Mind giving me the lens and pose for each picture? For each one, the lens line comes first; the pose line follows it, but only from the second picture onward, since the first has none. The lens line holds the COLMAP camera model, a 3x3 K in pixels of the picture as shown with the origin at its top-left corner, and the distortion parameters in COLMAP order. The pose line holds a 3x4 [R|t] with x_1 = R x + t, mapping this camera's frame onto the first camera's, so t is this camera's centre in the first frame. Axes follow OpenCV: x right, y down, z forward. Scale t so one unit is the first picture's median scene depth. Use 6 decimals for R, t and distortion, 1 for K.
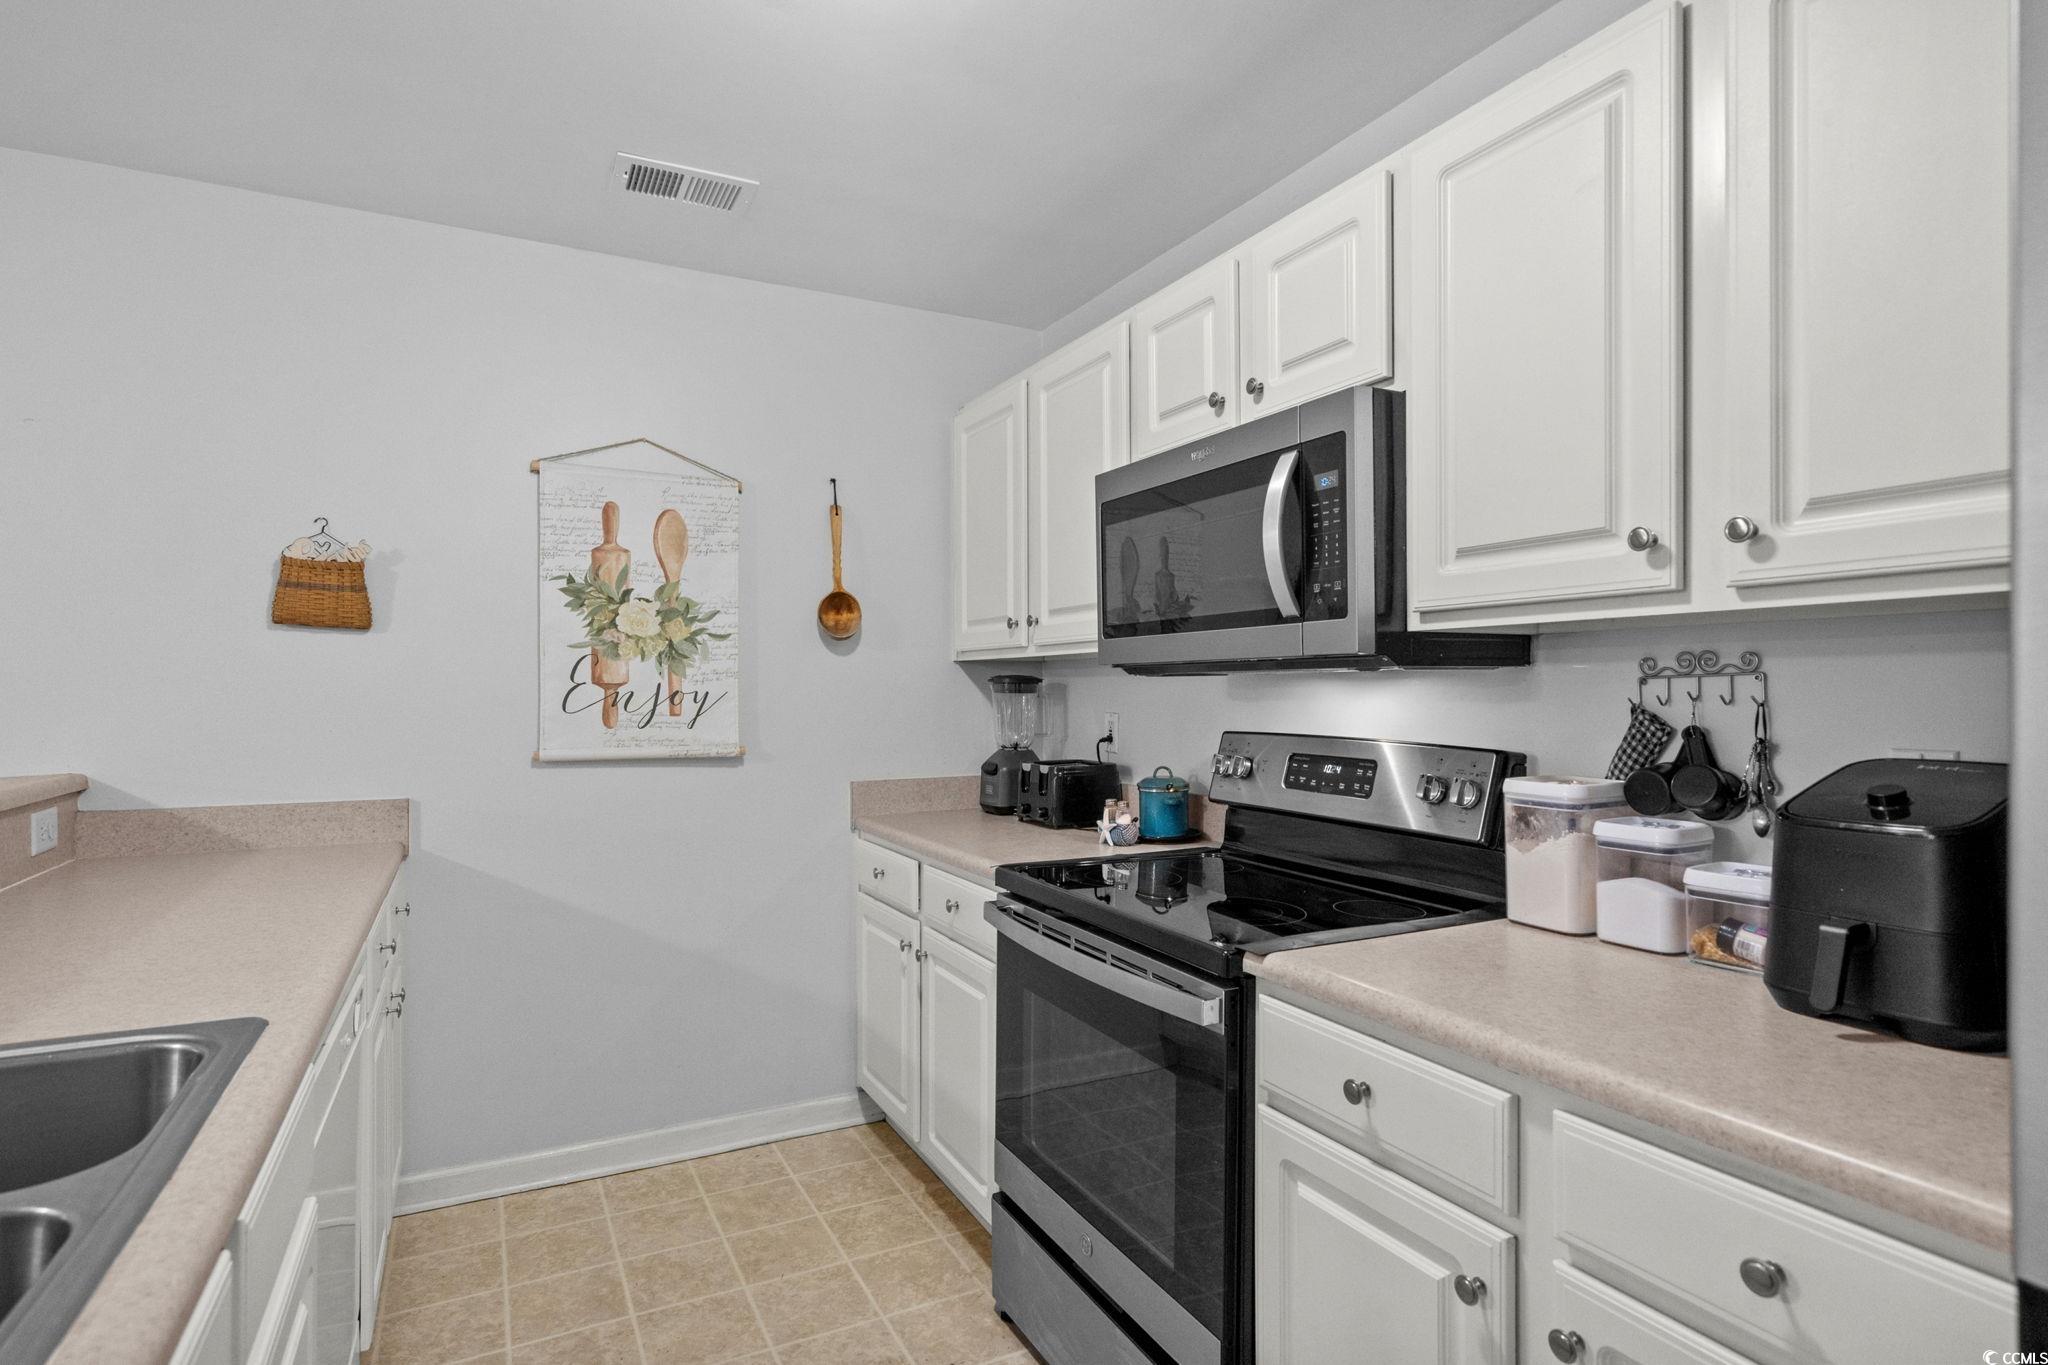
lens RADIAL K [[1023.1, 0, 1018.9], [0, 1023.1, 693.2], [0, 0, 1]] dist [0.003077, 0.000496]
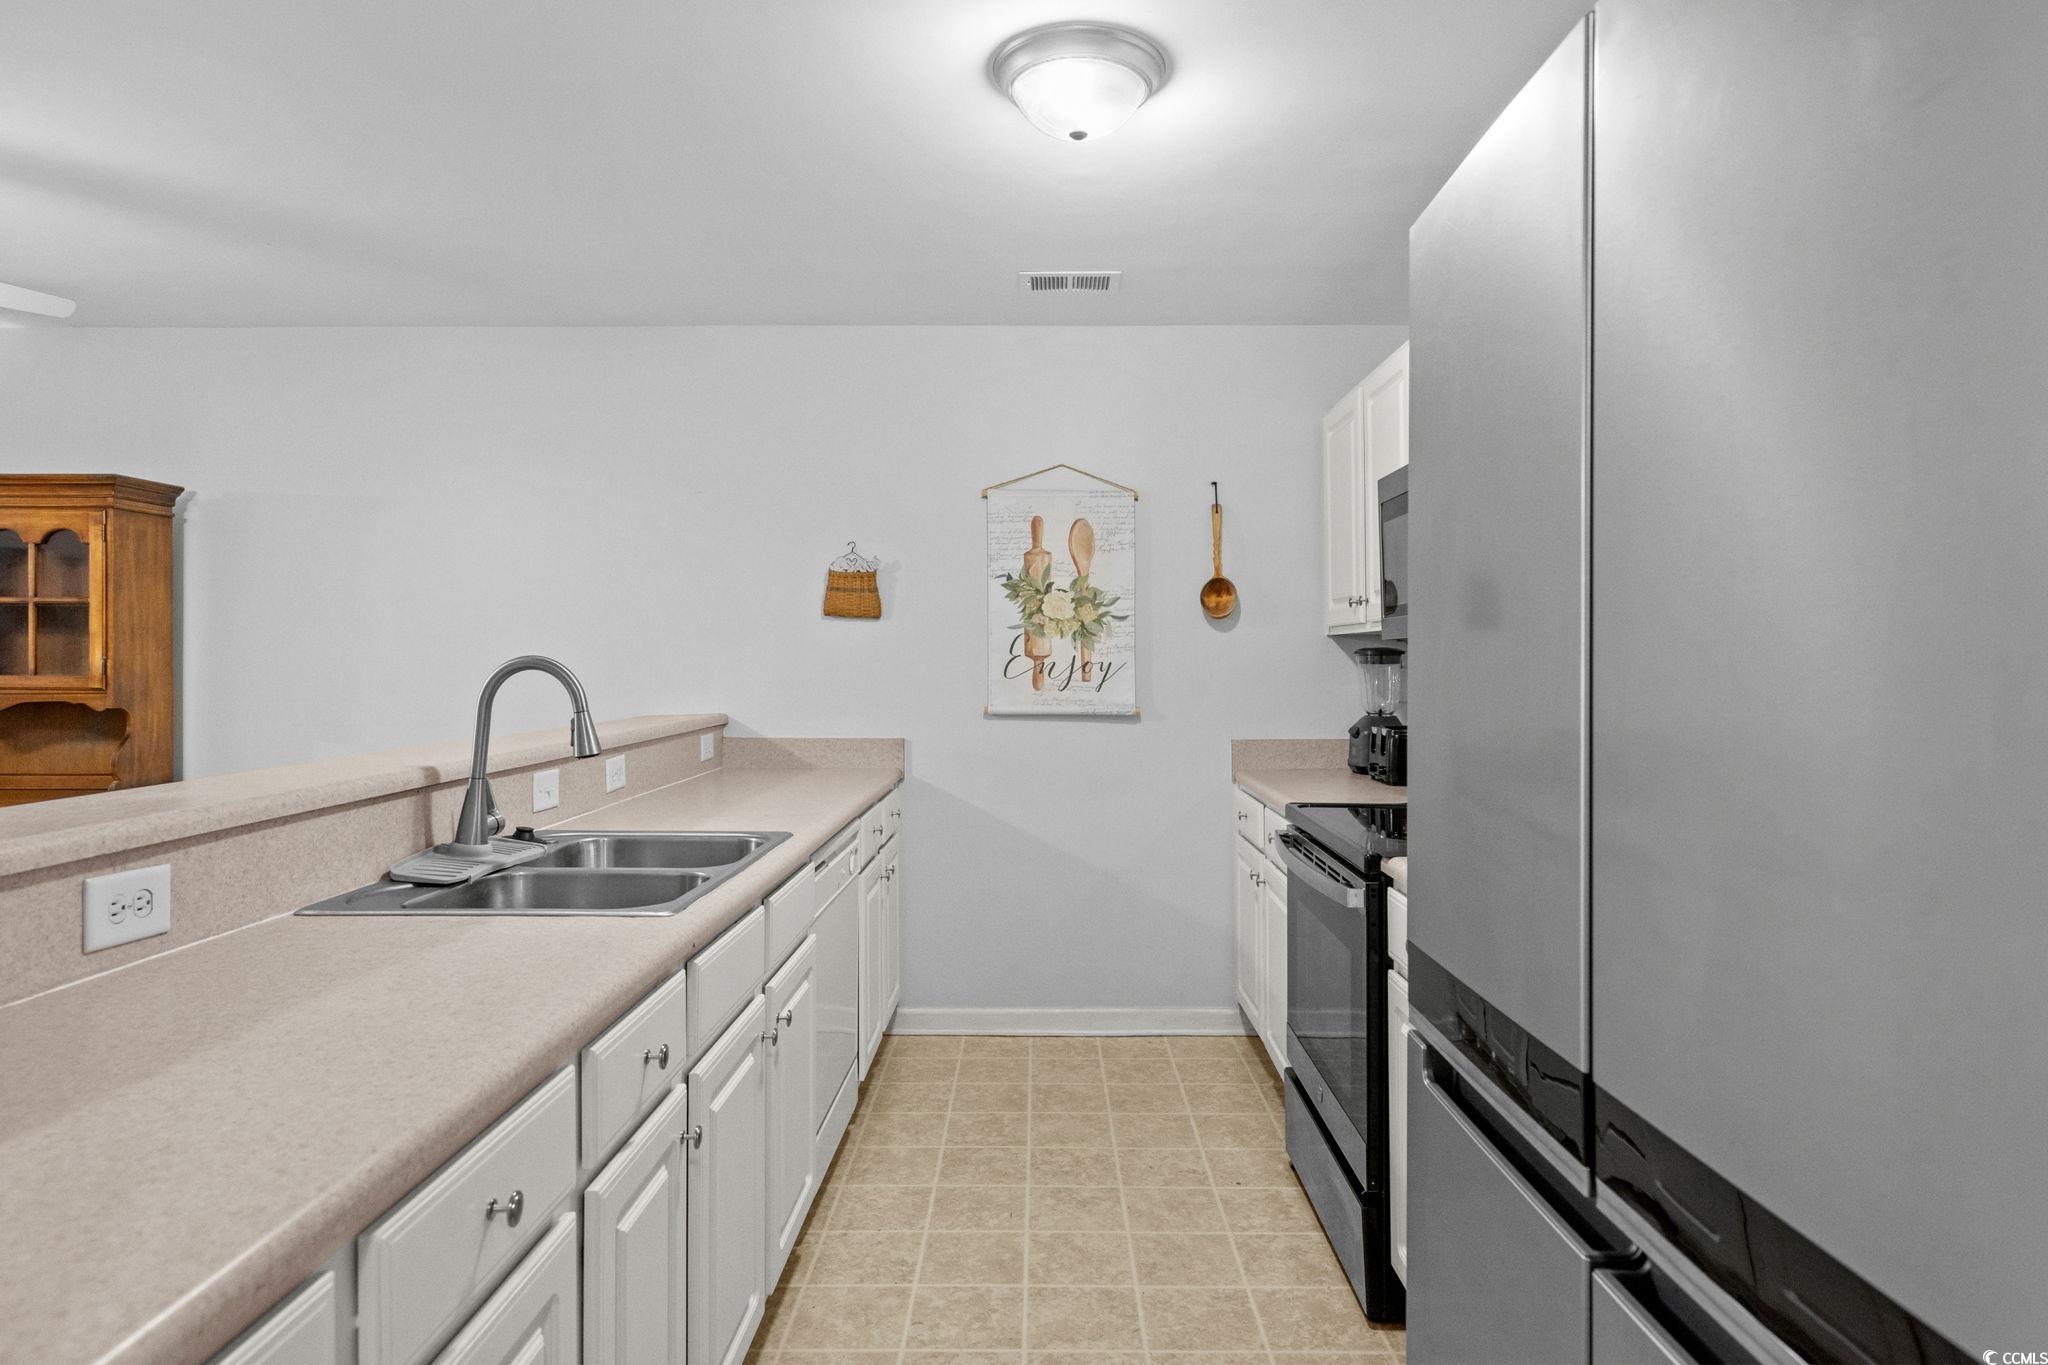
lens RADIAL K [[983.5, 0, 1021.4], [0, 983.5, 675.8], [0, 0, 1]] dist [0.000712, 0.001065]
pose [[0.899007, 0.007458, -0.437871, 0.127975], [-0.002323, 0.999922, 0.012260, 0.000511], [0.437929, -0.010004, 0.898954, -0.129664]]
